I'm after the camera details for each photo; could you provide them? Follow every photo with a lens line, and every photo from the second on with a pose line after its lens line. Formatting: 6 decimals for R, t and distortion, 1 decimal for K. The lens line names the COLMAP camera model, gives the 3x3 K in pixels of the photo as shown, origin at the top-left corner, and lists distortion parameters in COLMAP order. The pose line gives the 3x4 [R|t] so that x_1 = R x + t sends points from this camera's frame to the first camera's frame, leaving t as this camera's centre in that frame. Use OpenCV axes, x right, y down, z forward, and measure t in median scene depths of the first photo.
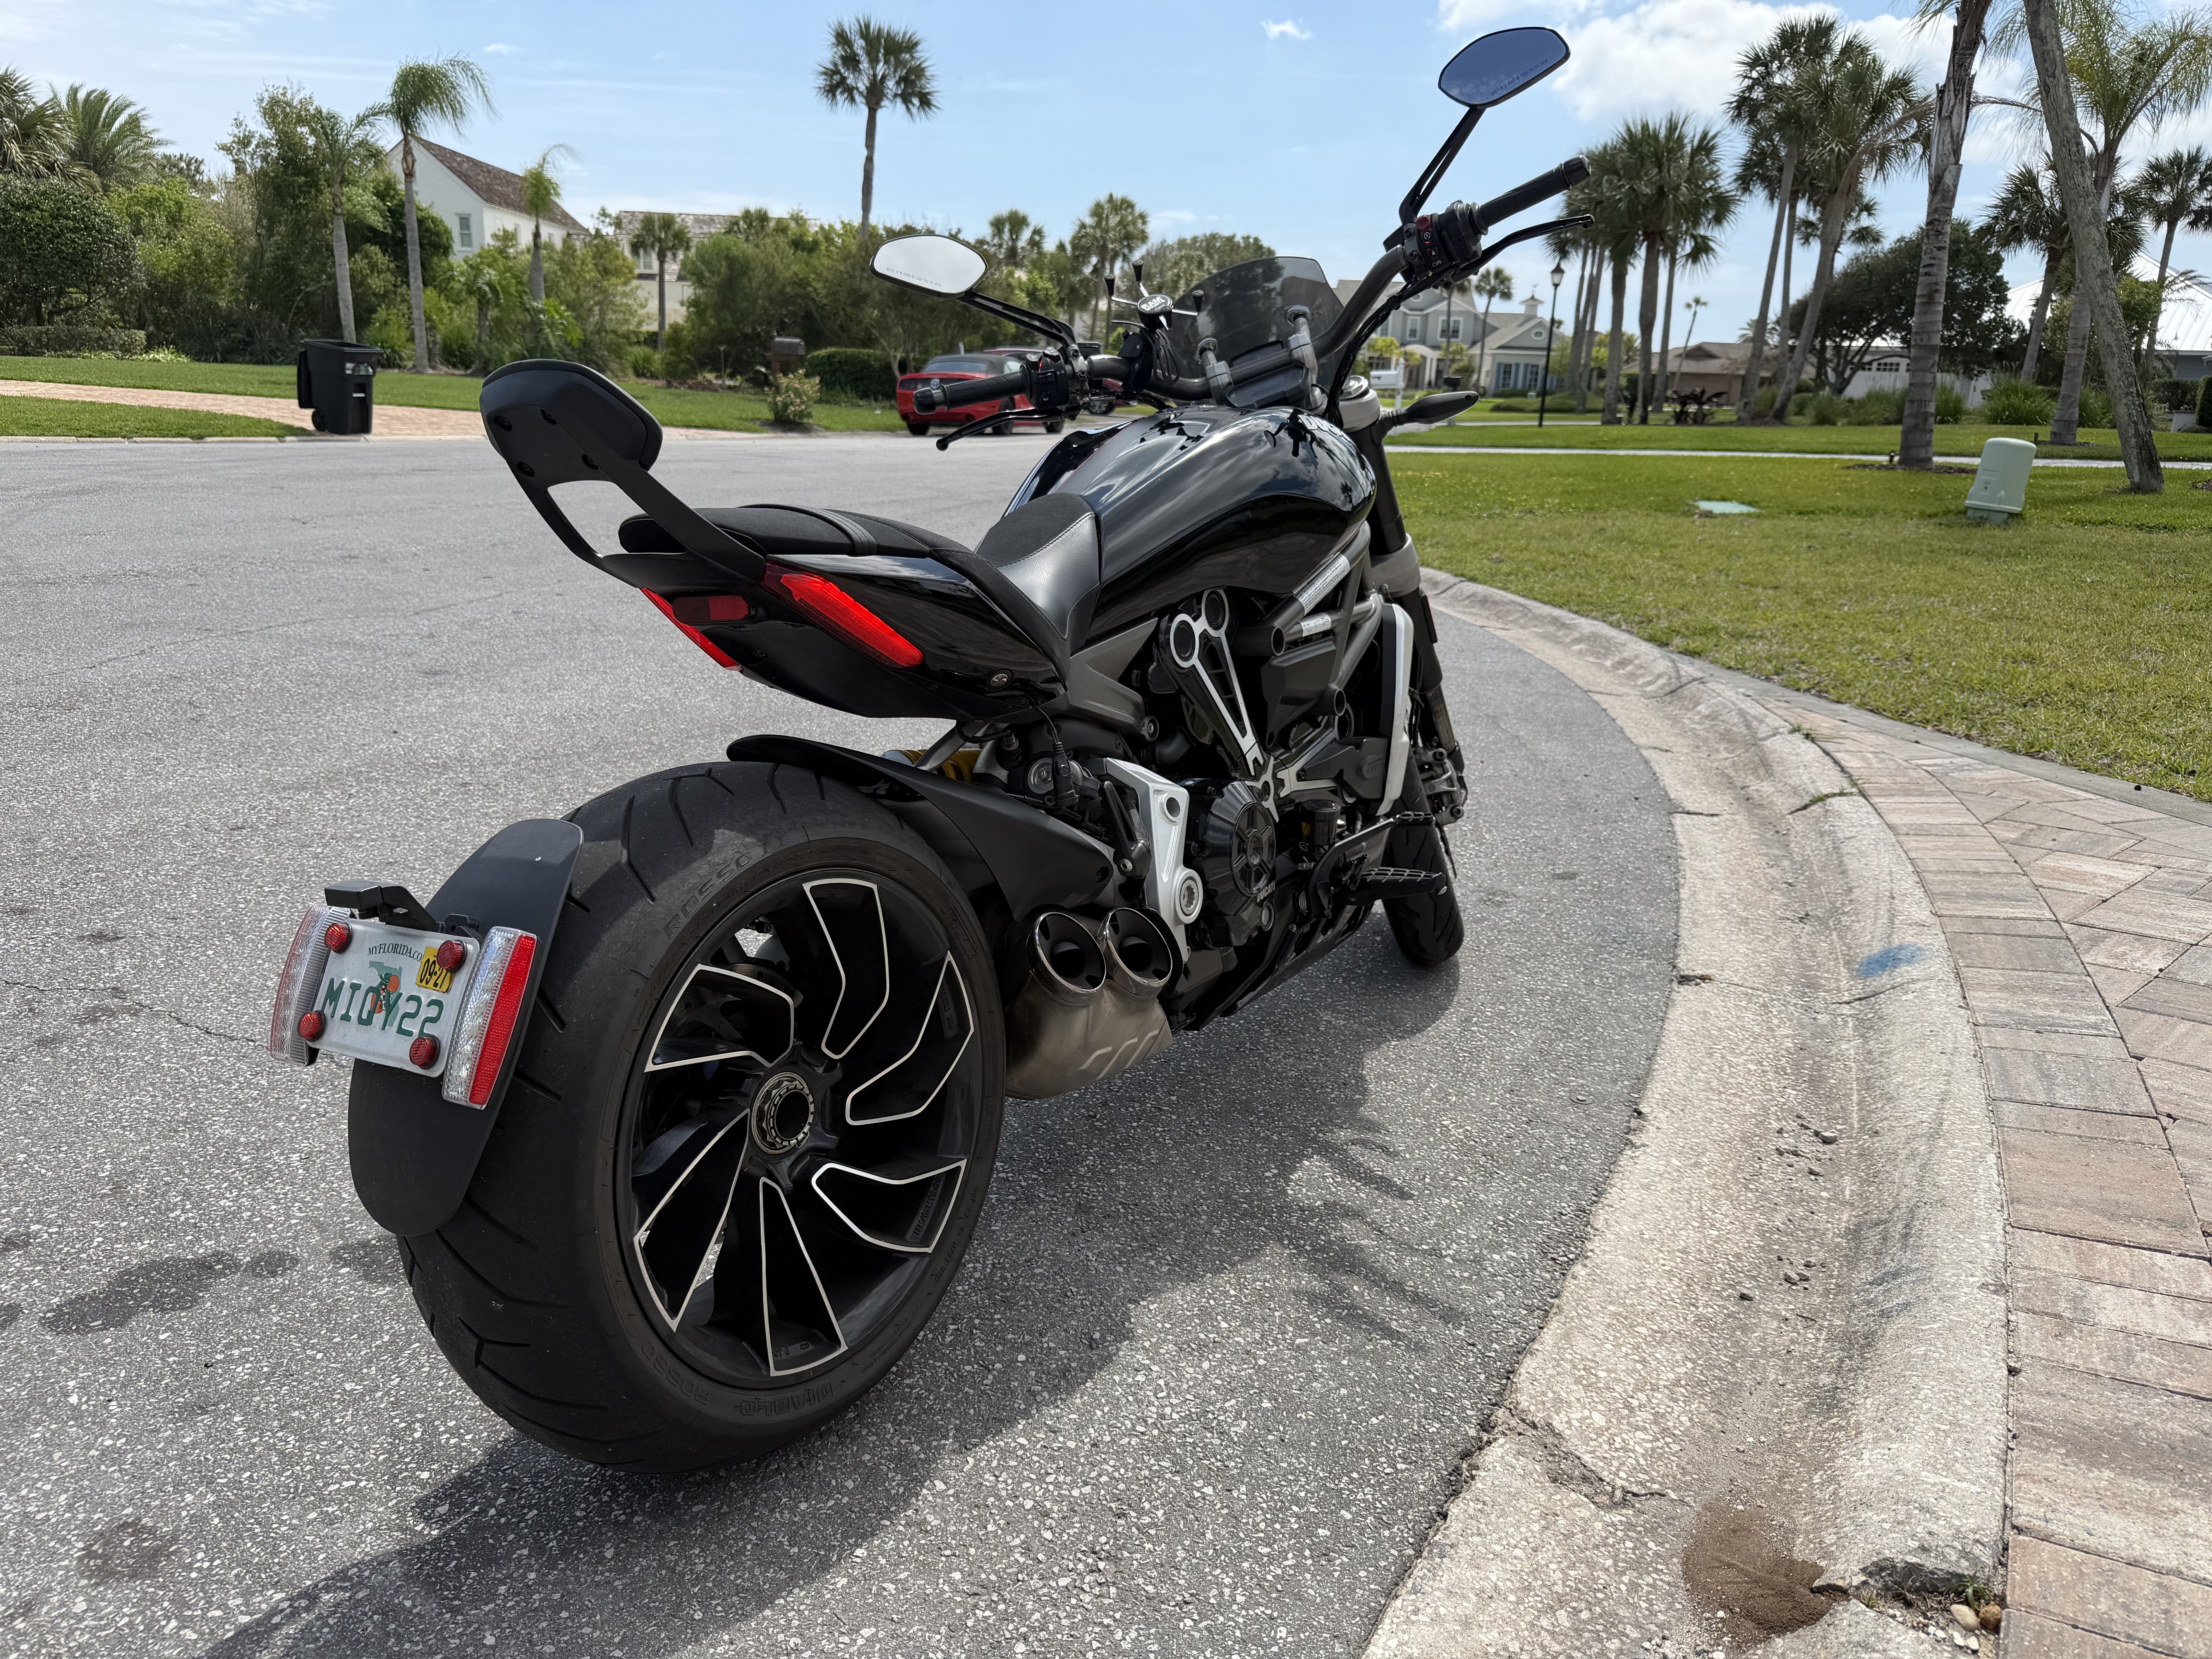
lens RADIAL K [[1546.4, 0, 1111.7], [0, 1546.4, 847.4], [0, 0, 1]] dist [0.022354, -0.037928]
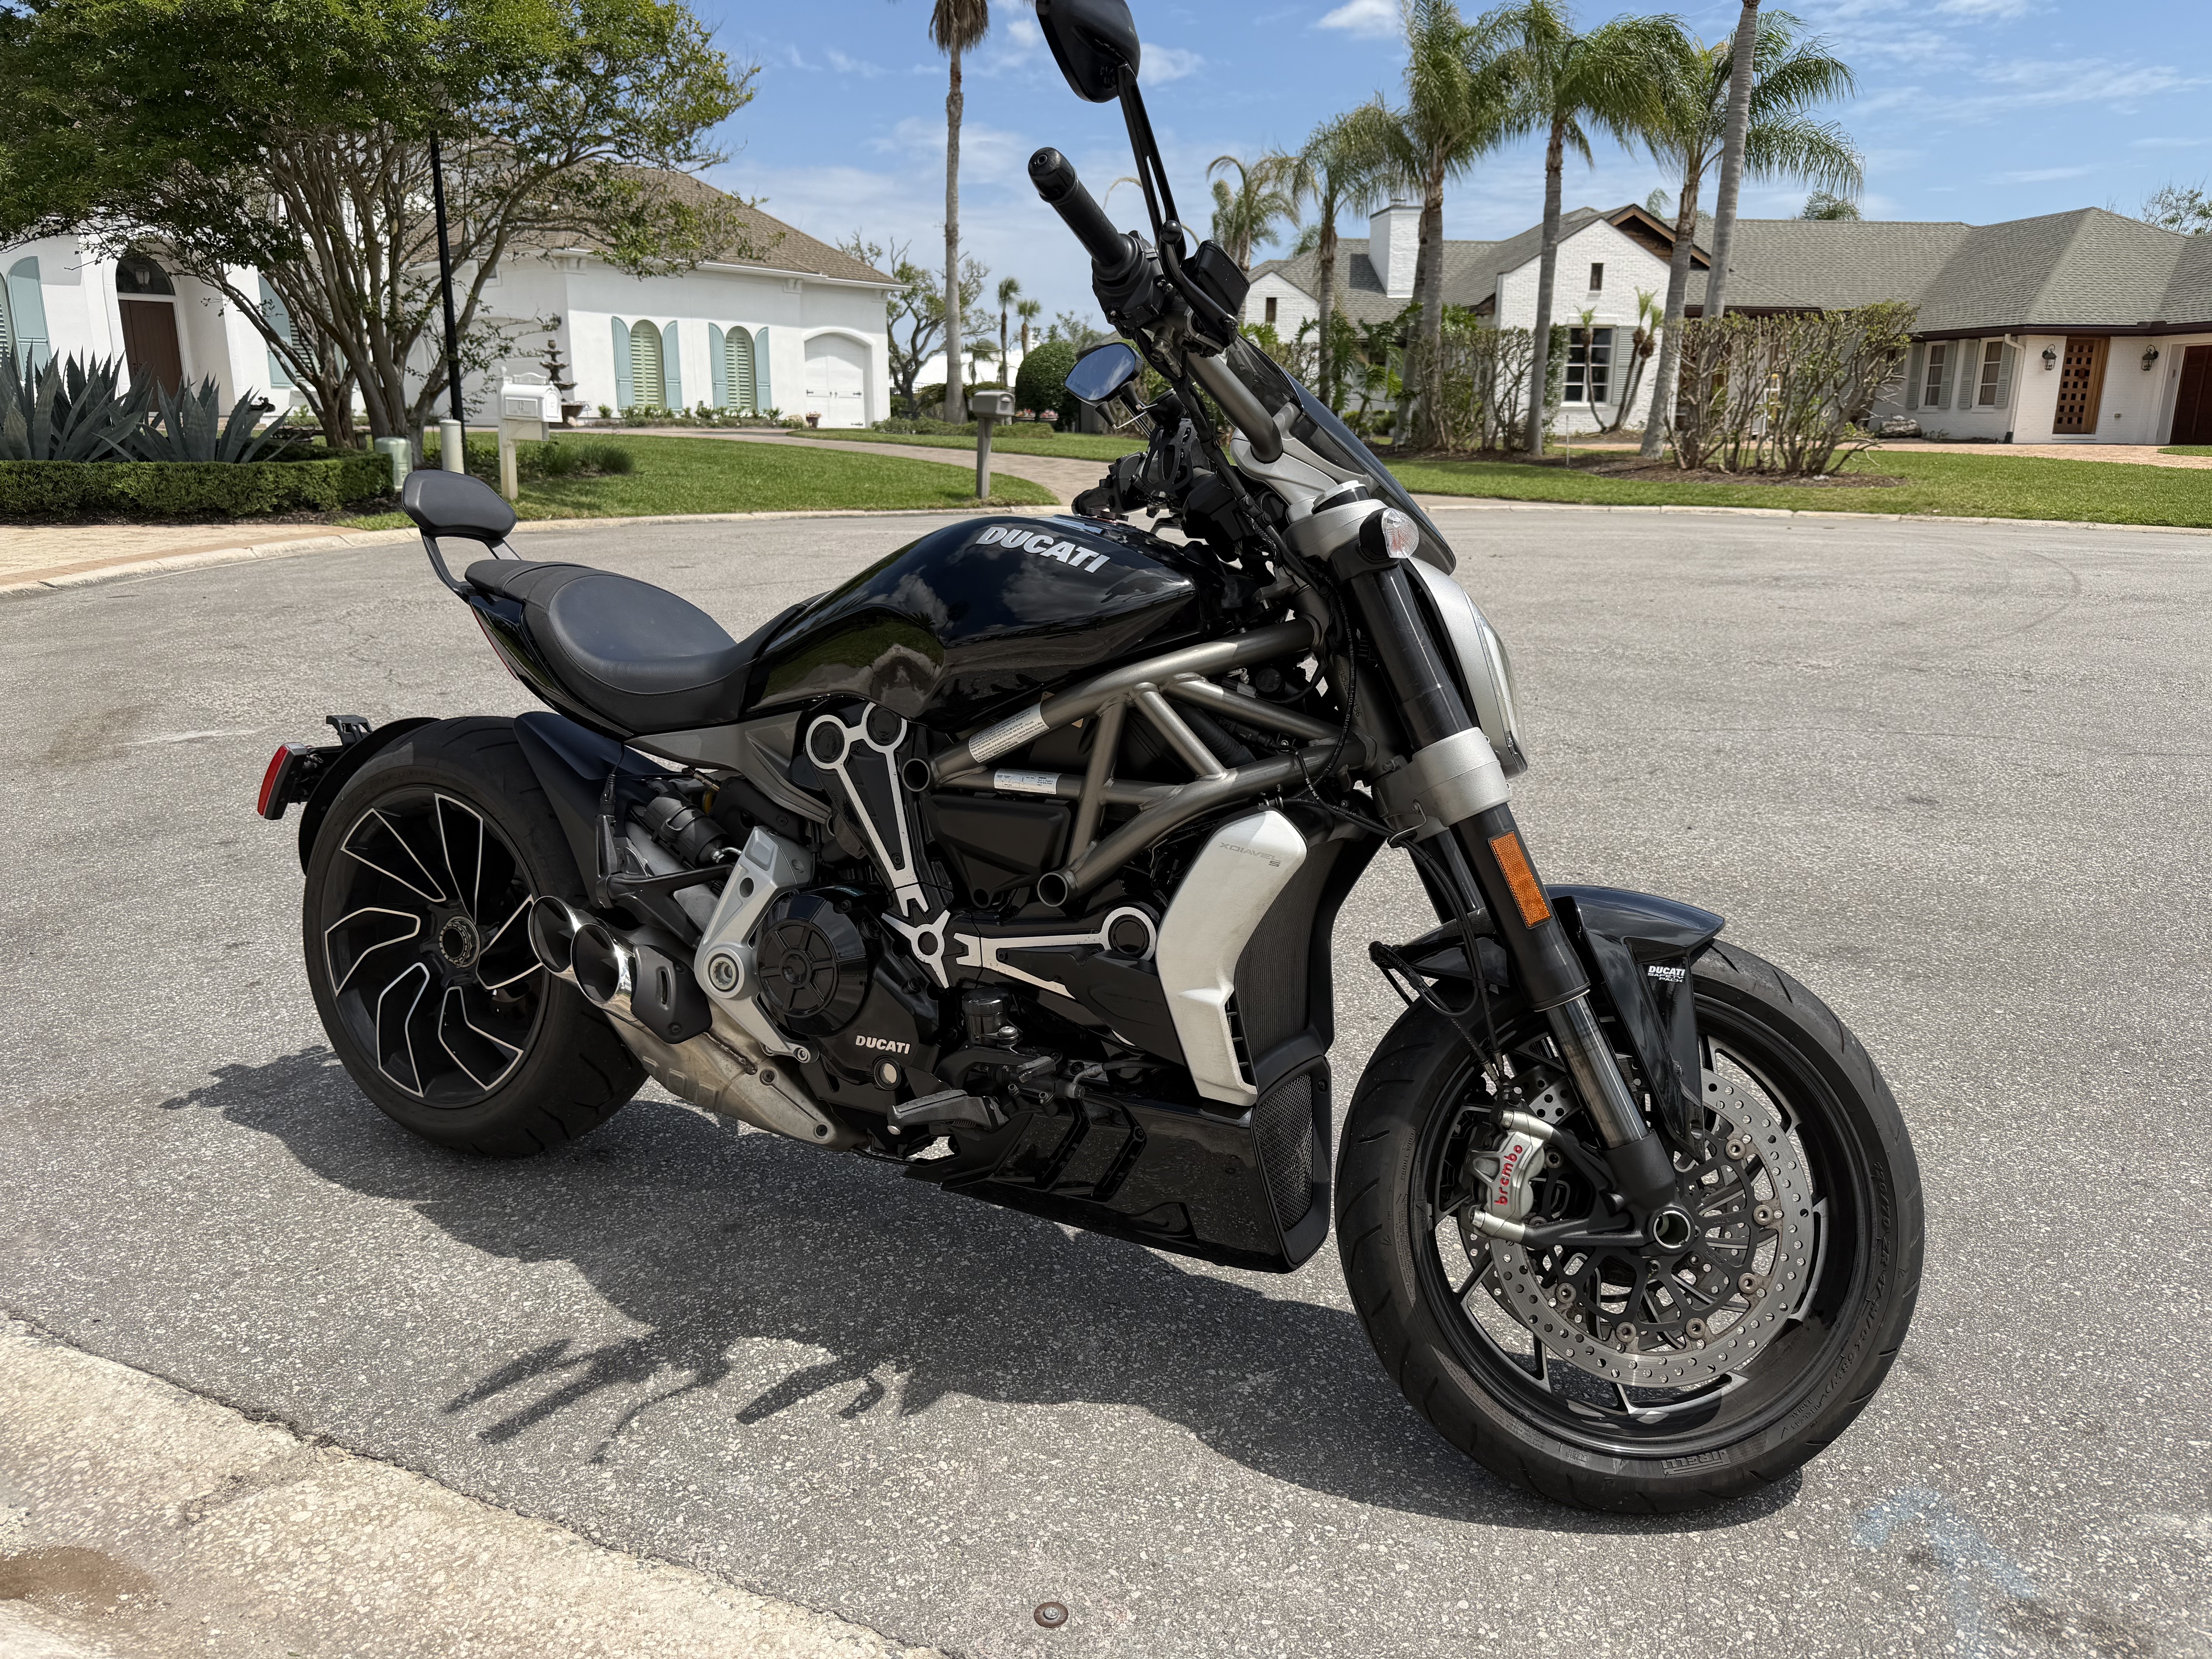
lens RADIAL K [[1566.6, 0, 1084.8], [0, 1566.6, 810.4], [0, 0, 1]] dist [-0.003990, -0.002600]
pose [[0.091935, 0.212126, -0.972908, 1.011081], [-0.286229, 0.941441, 0.178218, -0.308471], [0.953740, 0.262091, 0.147268, 0.994249]]
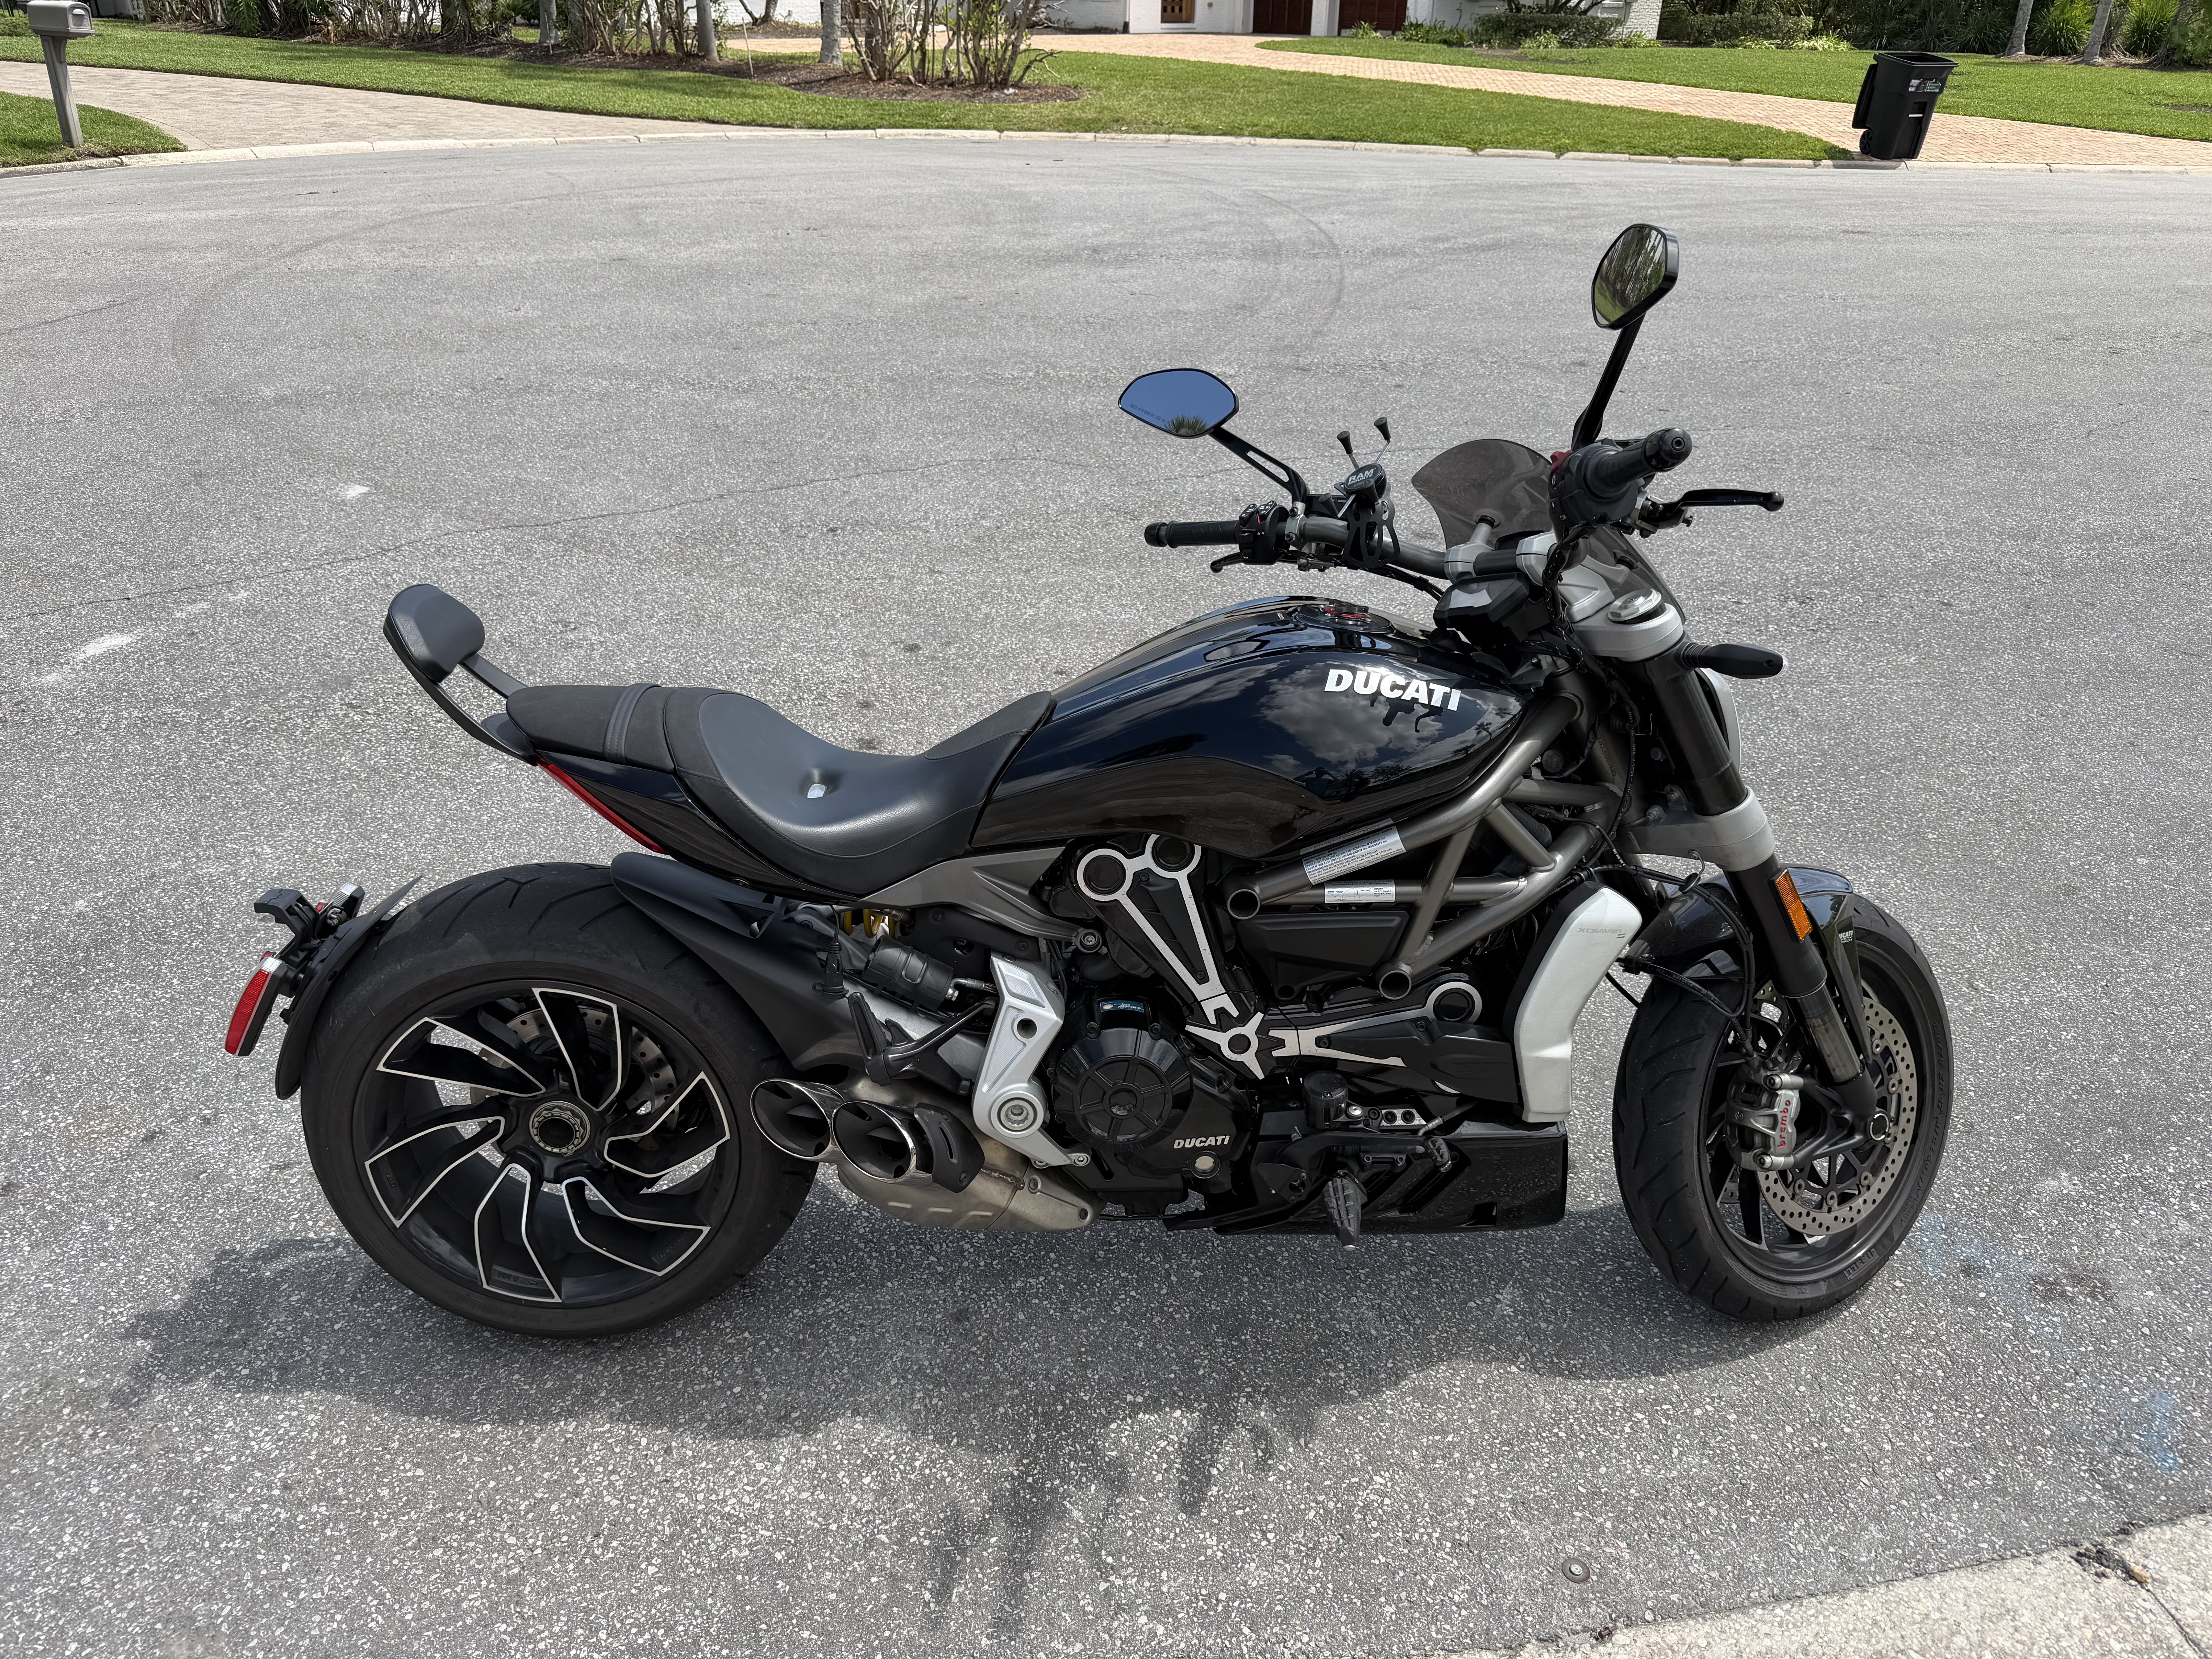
lens RADIAL K [[1546.4, 0, 1111.7], [0, 1546.4, 847.4], [0, 0, 1]] dist [0.022354, -0.037928]
pose [[0.577518, 0.367565, -0.728951, 0.720495], [-0.225062, 0.929990, 0.290629, -0.417115], [0.784742, -0.003784, 0.619811, 0.400856]]
